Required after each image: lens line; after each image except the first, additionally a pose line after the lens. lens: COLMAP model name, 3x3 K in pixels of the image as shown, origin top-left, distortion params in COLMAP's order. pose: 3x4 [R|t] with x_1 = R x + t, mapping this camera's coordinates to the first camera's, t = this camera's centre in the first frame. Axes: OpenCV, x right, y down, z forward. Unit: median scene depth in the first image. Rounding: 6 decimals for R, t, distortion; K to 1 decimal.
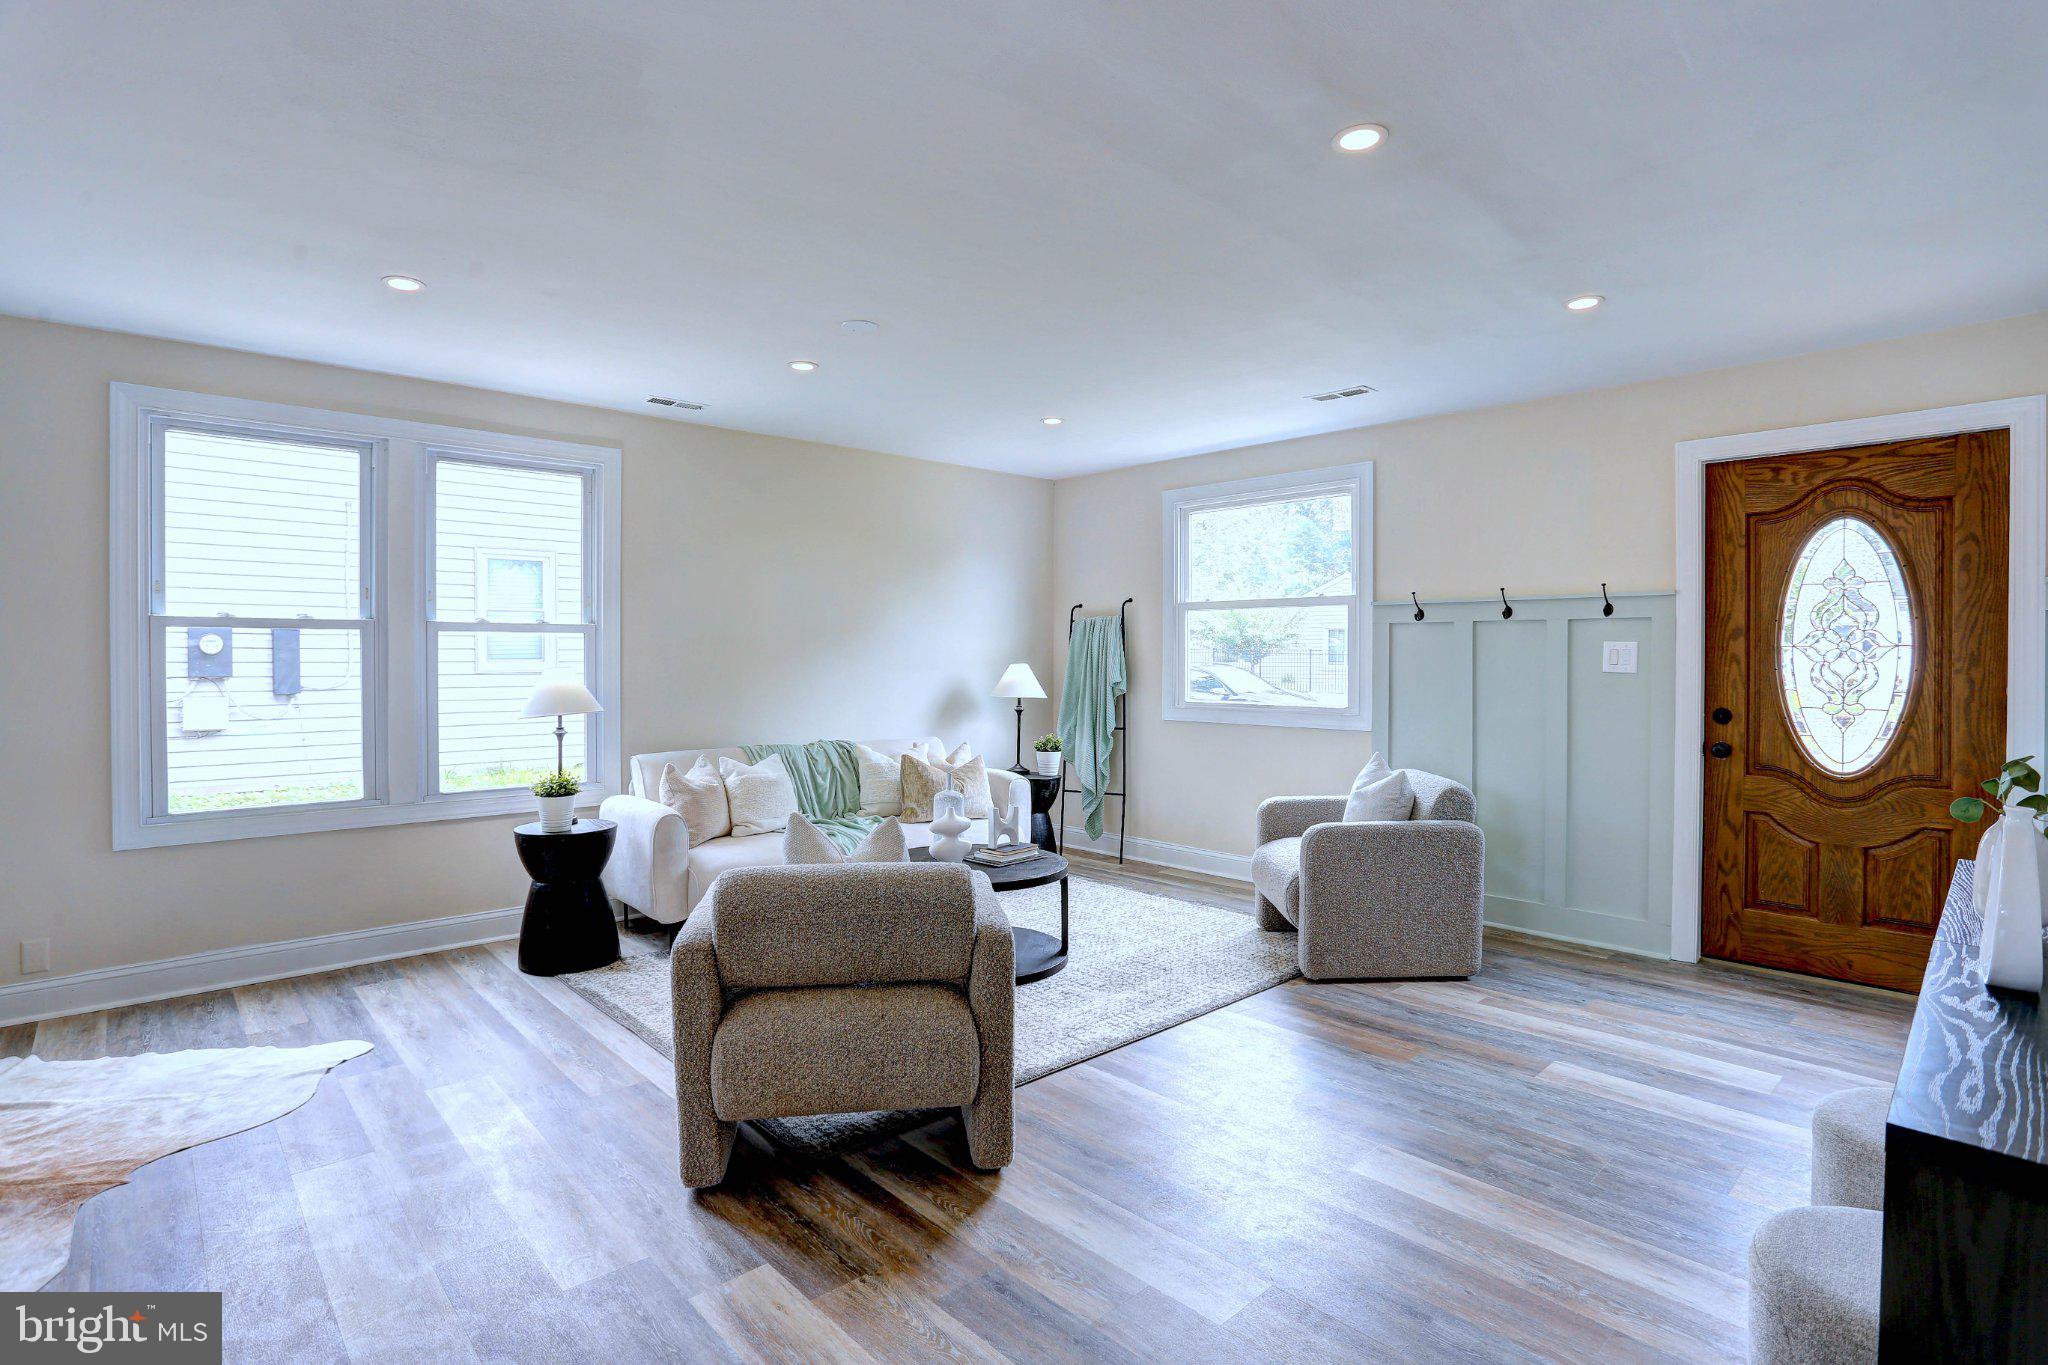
lens RADIAL K [[1016.9, 0, 1016.7], [0, 1016.9, 651.9], [0, 0, 1]] dist [-0.077135, 0.033476]
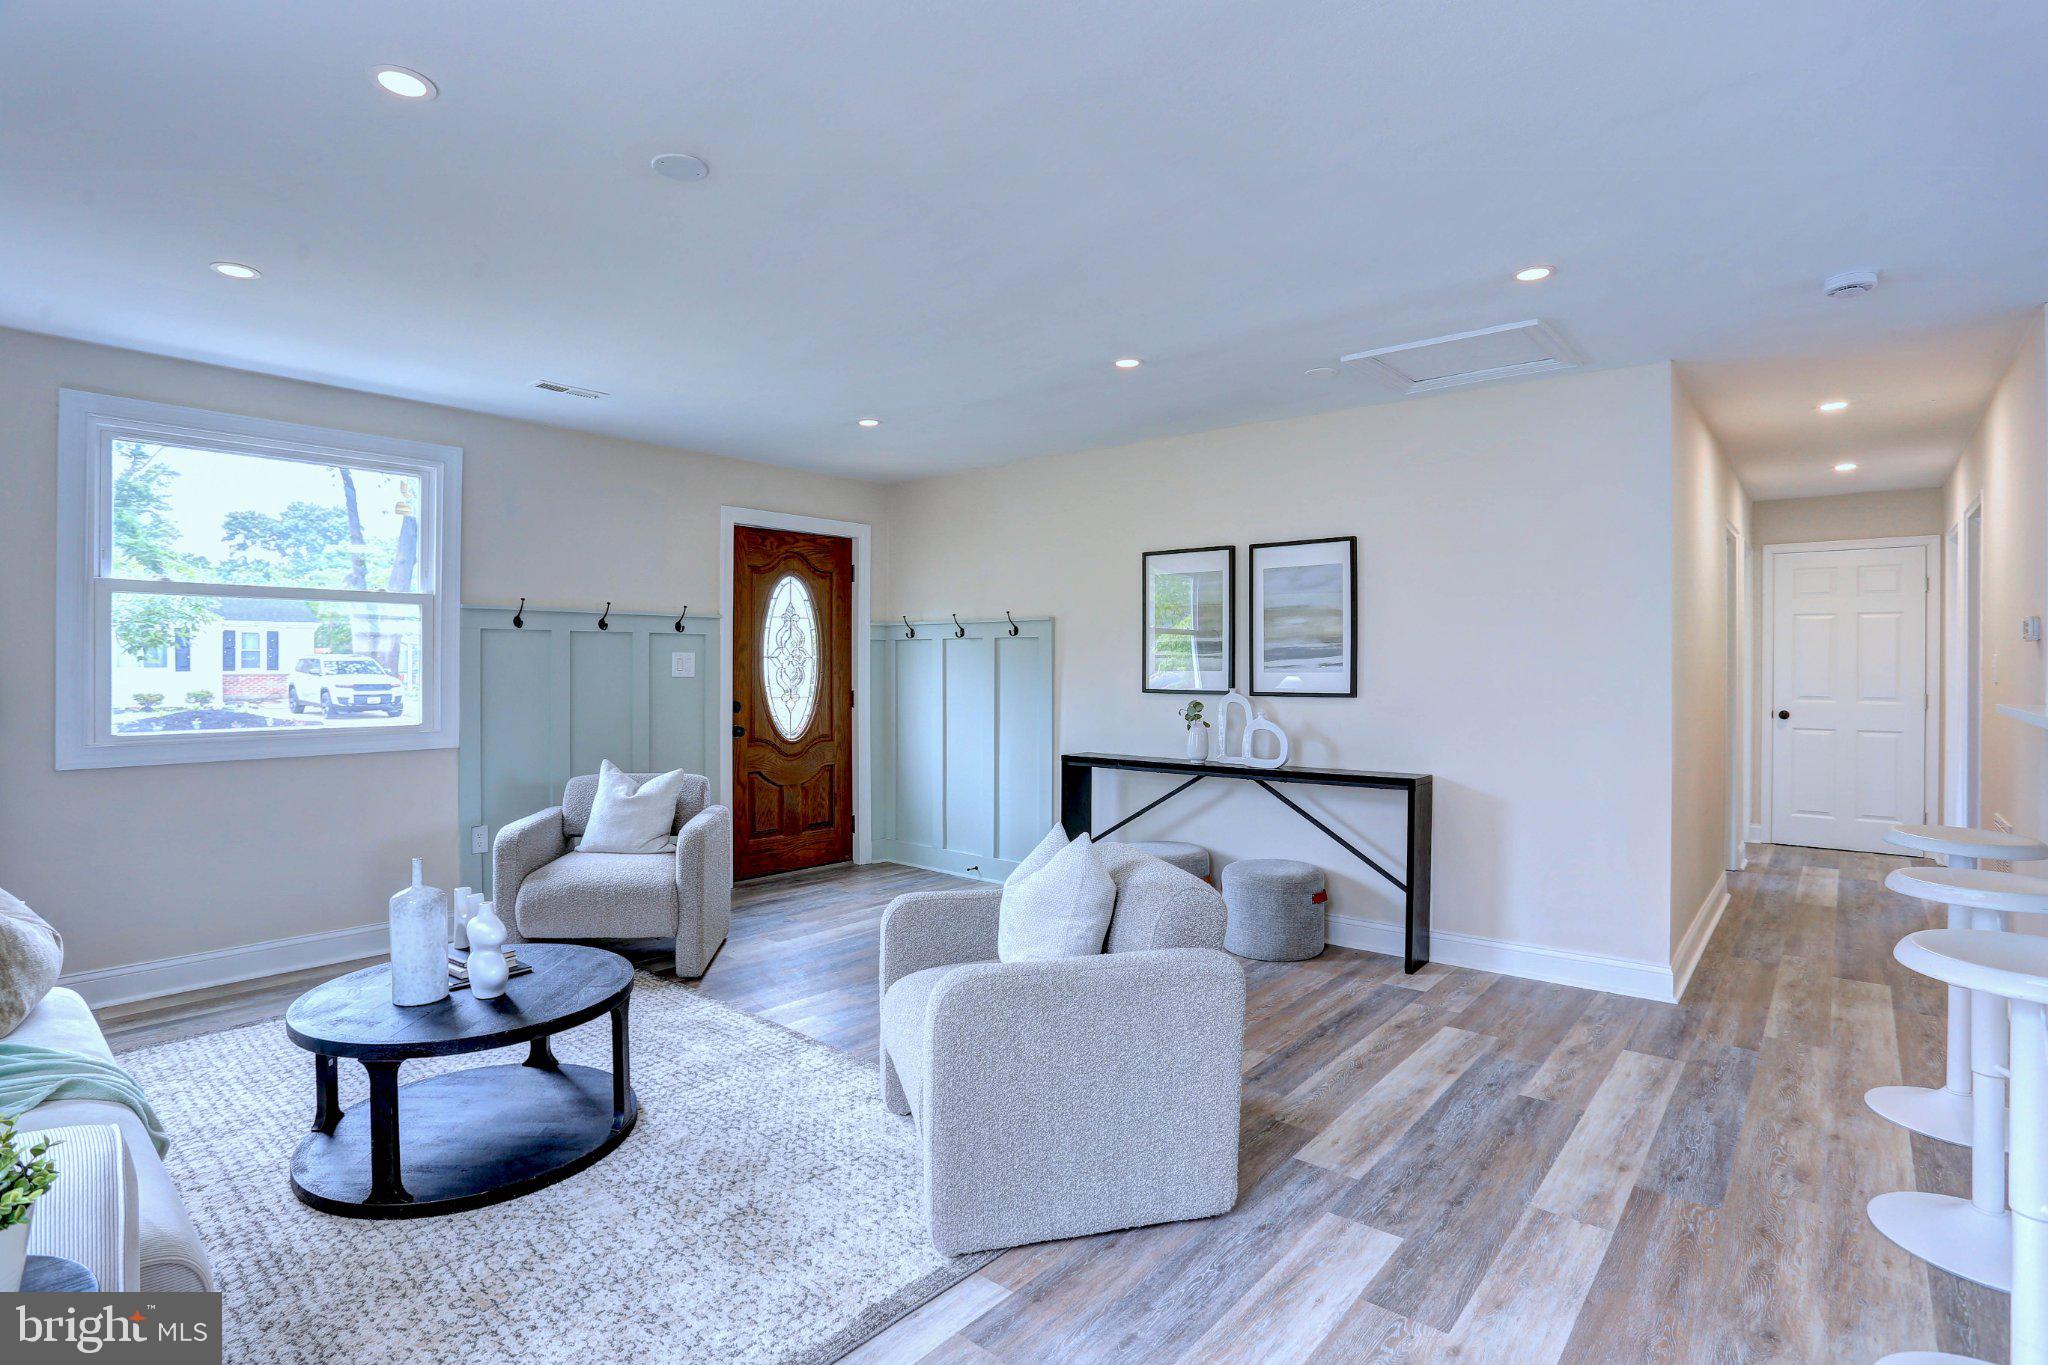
lens RADIAL K [[1016.9, 0, 1016.7], [0, 1016.9, 651.9], [0, 0, 1]] dist [-0.077135, 0.033476]
pose [[-0.127472, 0.013639, 0.991748, -0.787374], [0.000273, 0.999906, -0.013716, 0.006969], [-0.991842, -0.001478, -0.127464, 0.821446]]
